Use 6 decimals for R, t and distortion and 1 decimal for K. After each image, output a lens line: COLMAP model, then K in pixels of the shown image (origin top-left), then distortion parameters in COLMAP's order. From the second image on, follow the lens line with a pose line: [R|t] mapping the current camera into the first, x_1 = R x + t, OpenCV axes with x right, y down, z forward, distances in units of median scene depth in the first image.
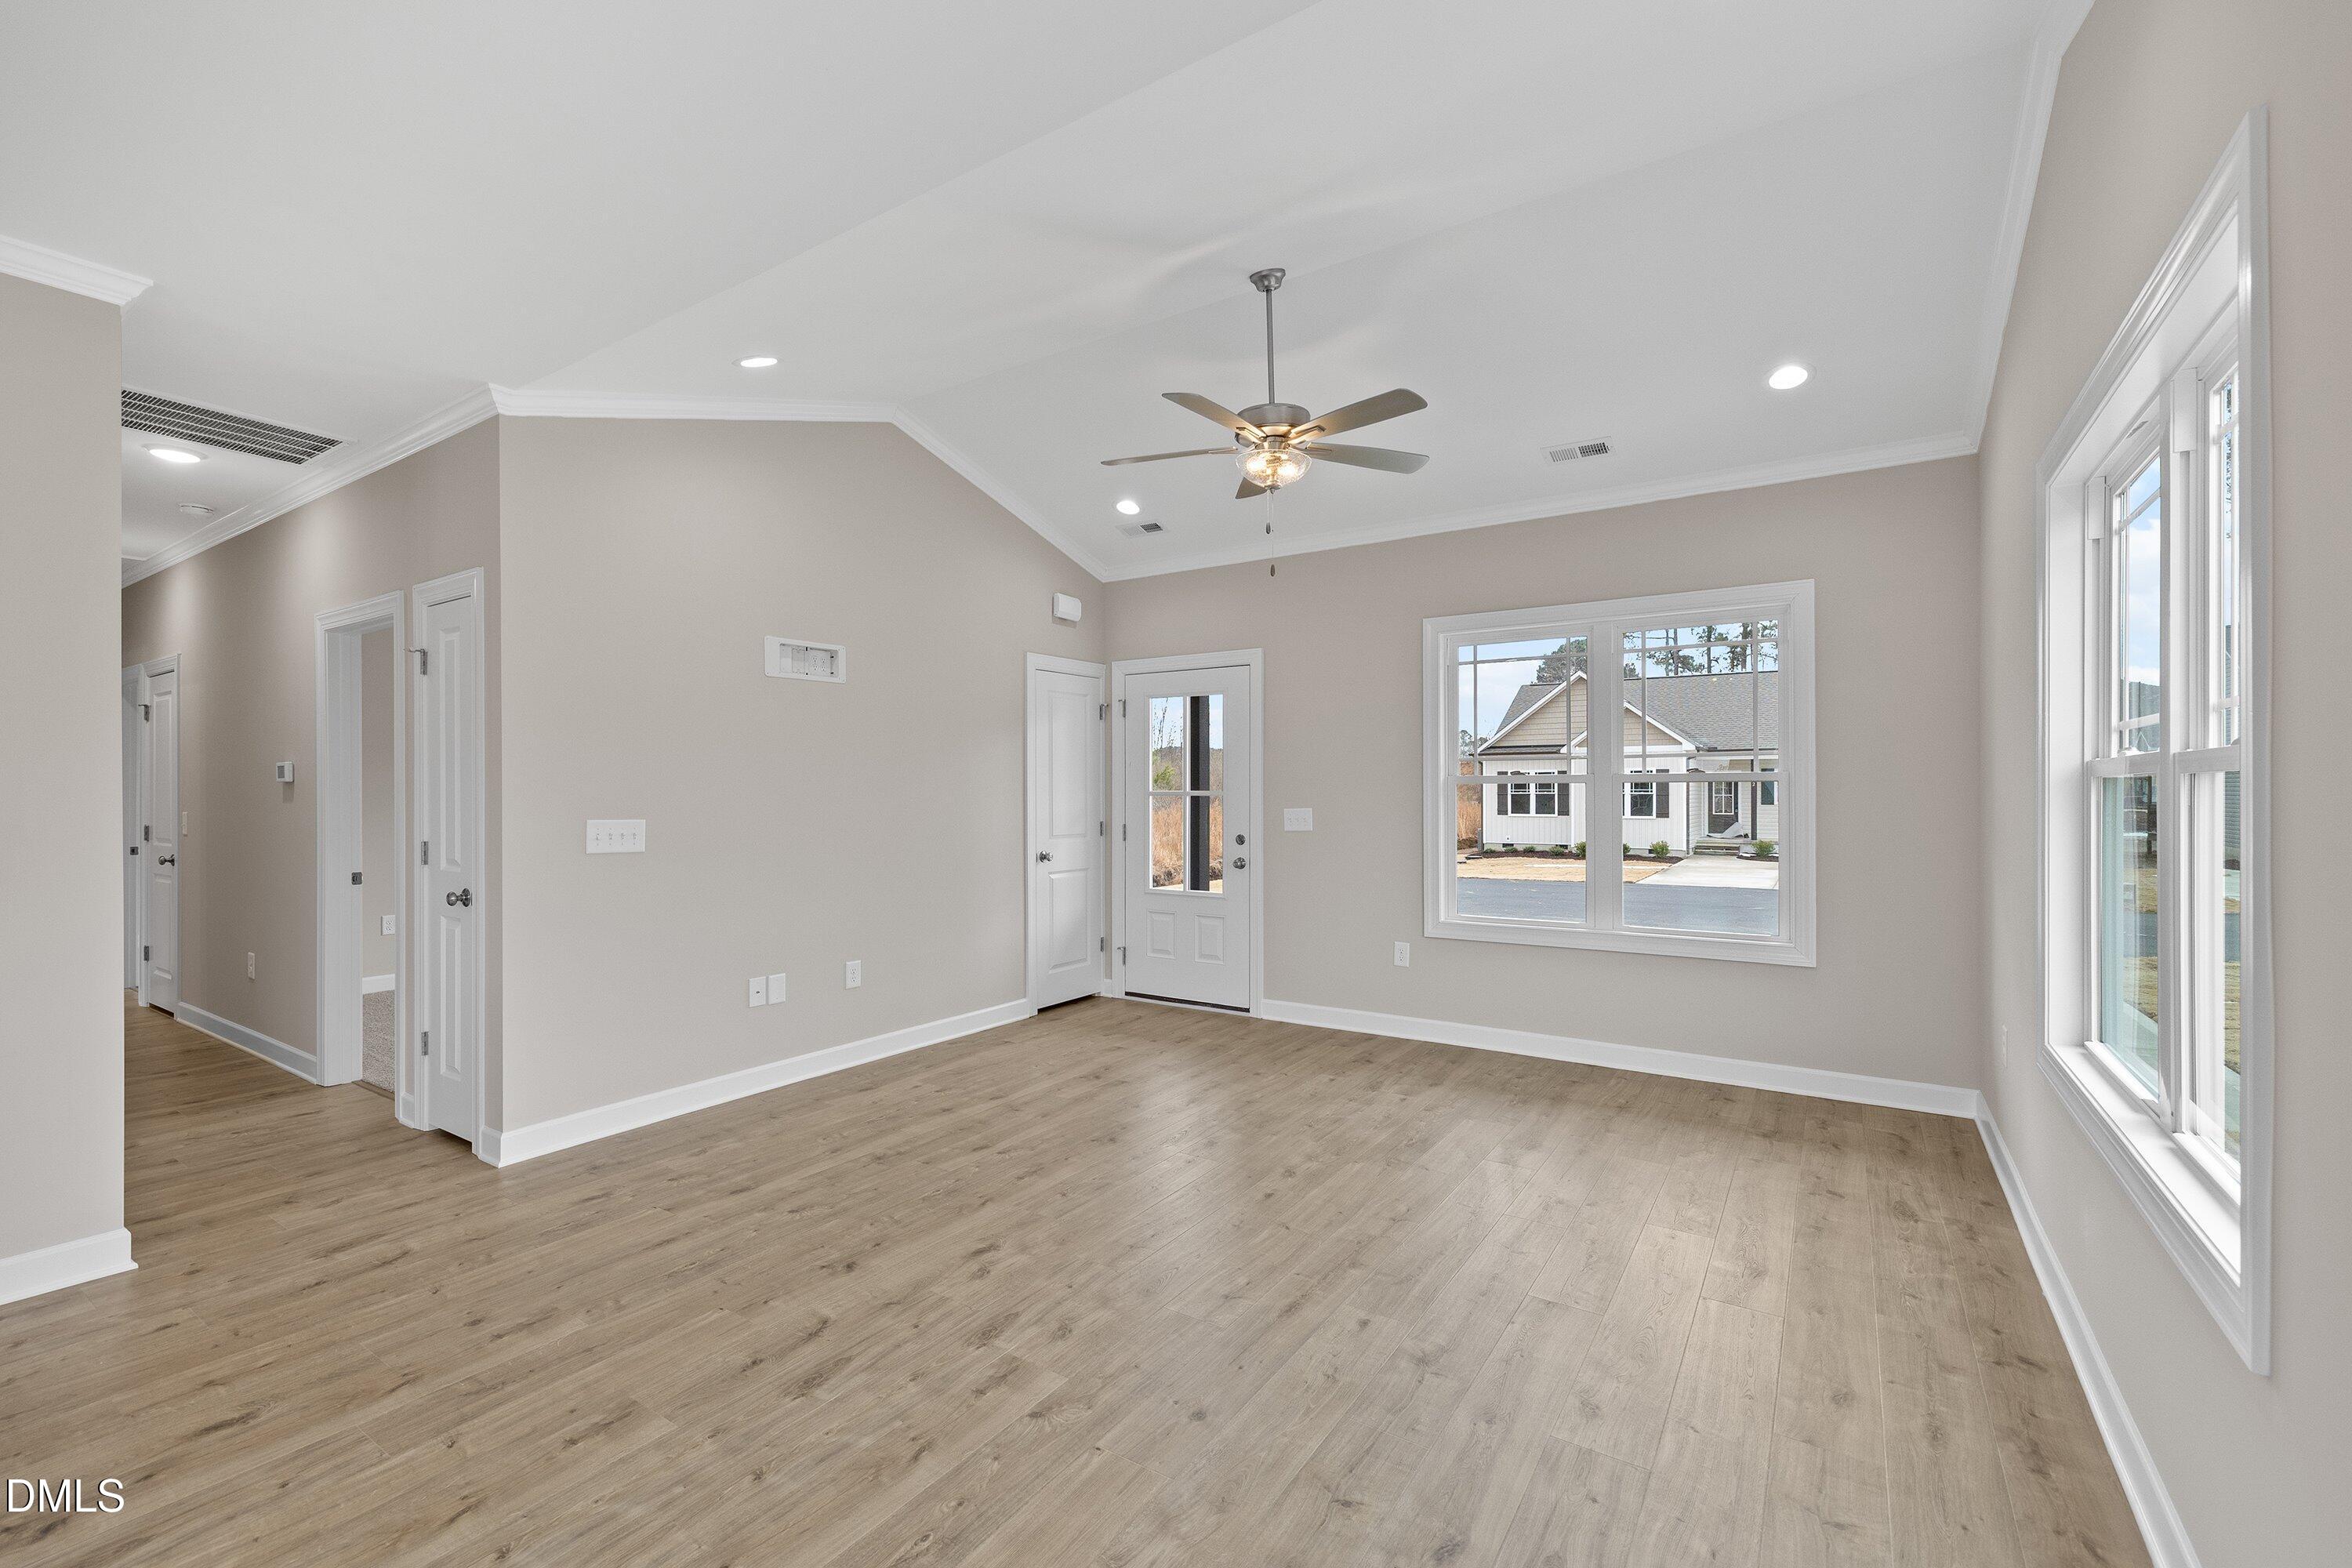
lens RADIAL K [[996.3, 0, 1182.1], [0, 996.3, 790.6], [0, 0, 1]] dist [-0.000439, 0.000280]
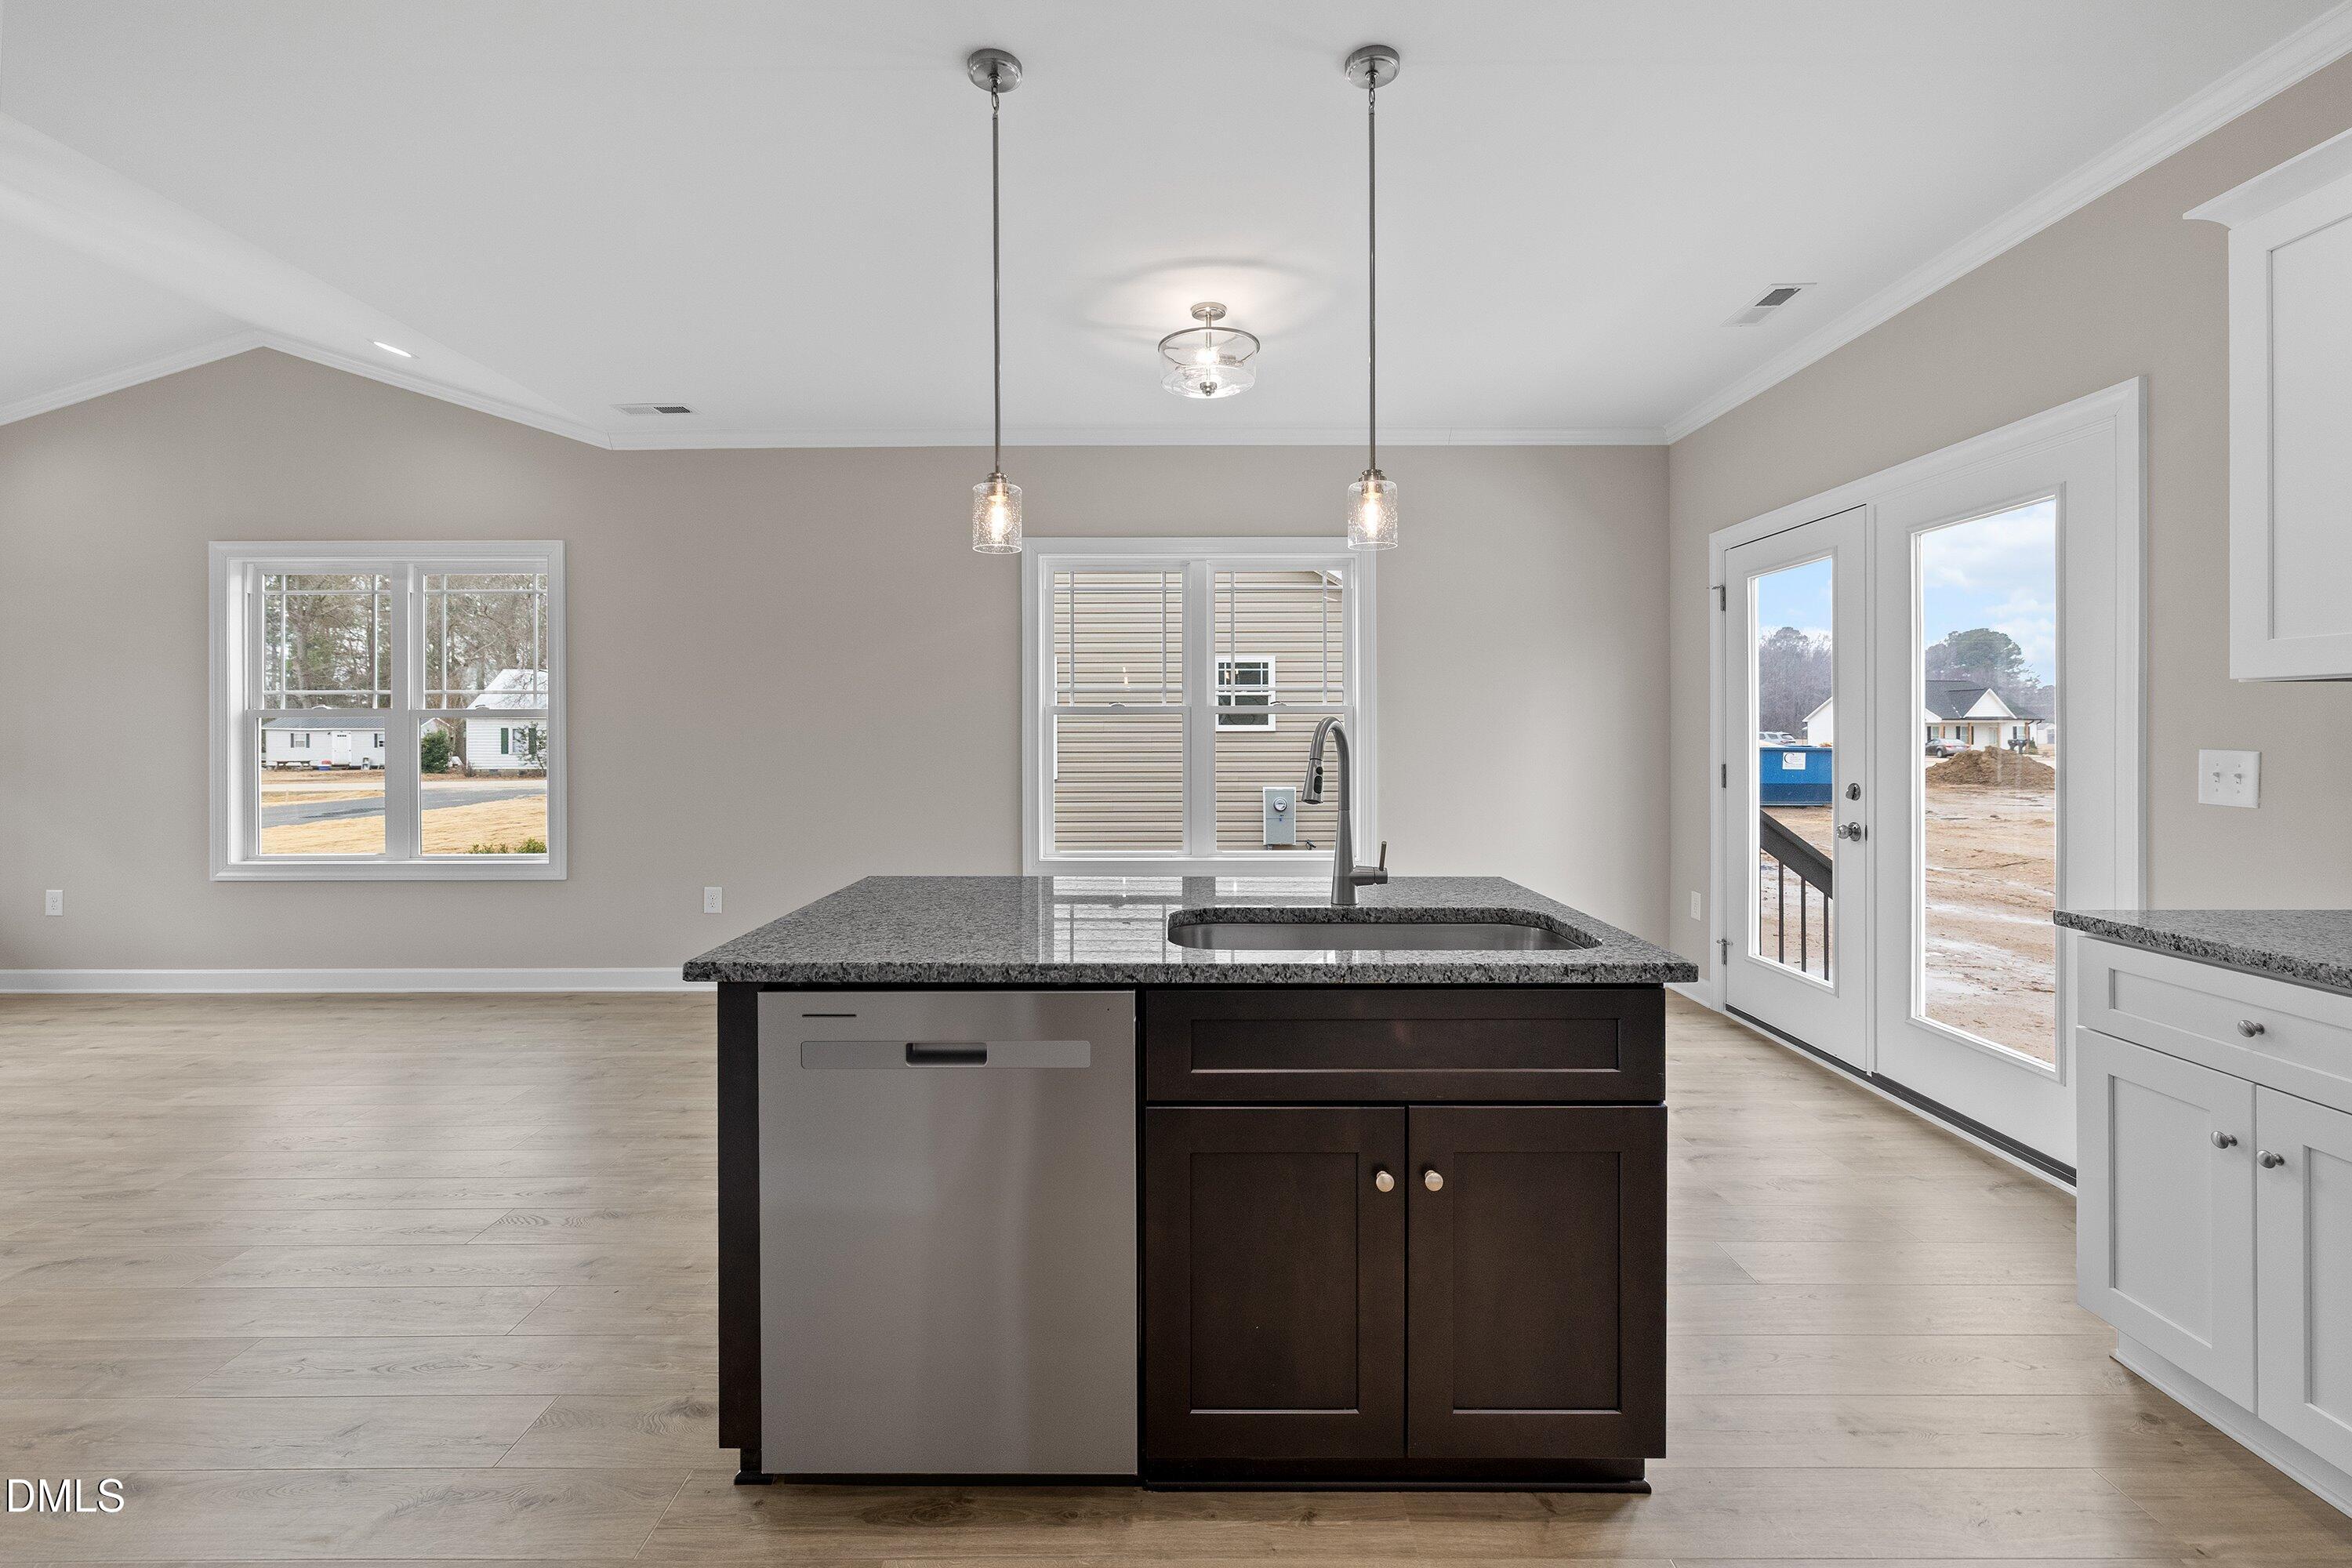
lens RADIAL K [[1002.5, 0, 1172.0], [0, 1002.5, 734.5], [0, 0, 1]] dist [0.001440, -0.000340]
pose [[-0.551814, 0.002715, 0.833963, -1.183802], [0.003953, 0.999992, -0.000640, 0.018493], [-0.833958, 0.002944, -0.551821, 0.418312]]
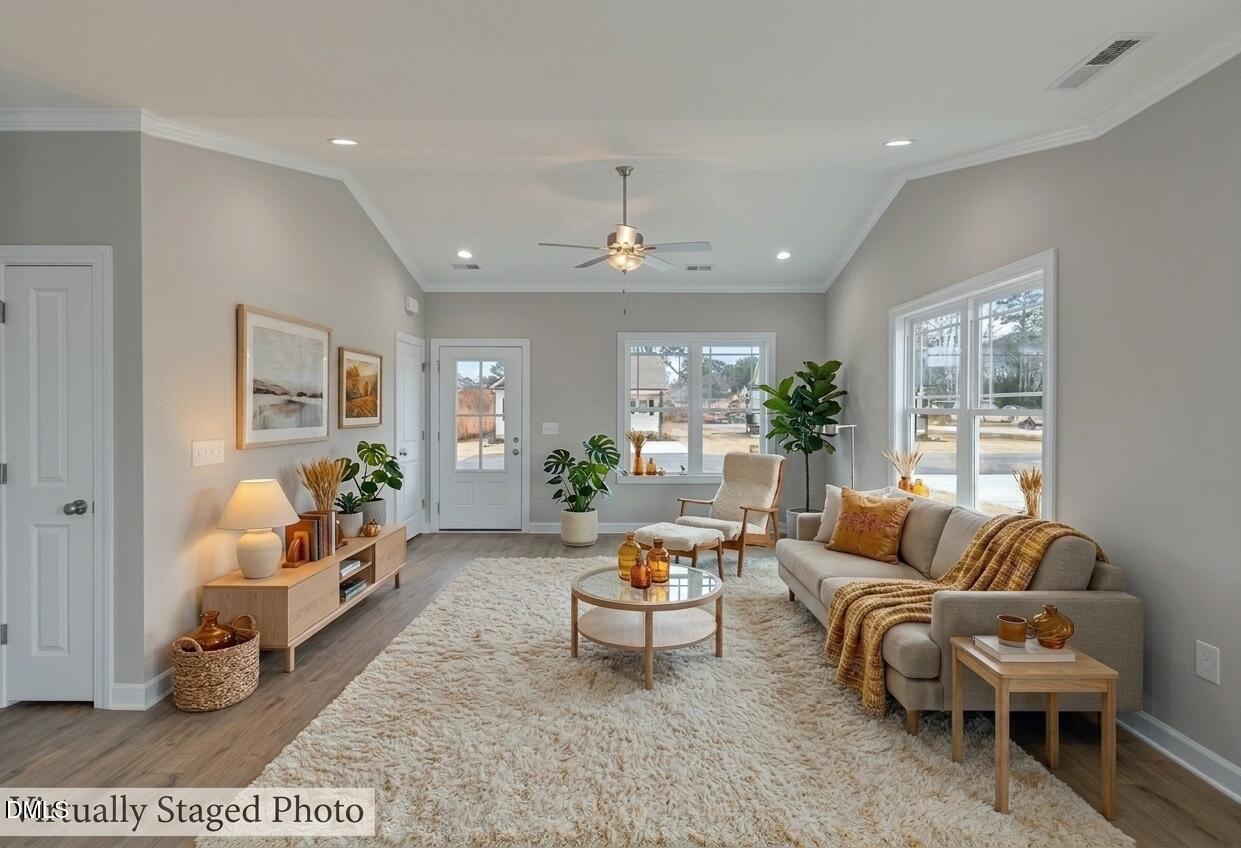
lens RADIAL K [[538.9, 0, 628.6], [0, 538.9, 407.9], [0, 0, 1]] dist [-0.002714, -0.000219]
pose [[0.832775, 0.003000, 0.553604, -0.520803], [-0.004966, 0.999986, 0.002052, -0.021815], [-0.553590, -0.004458, 0.832777, 0.061112]]
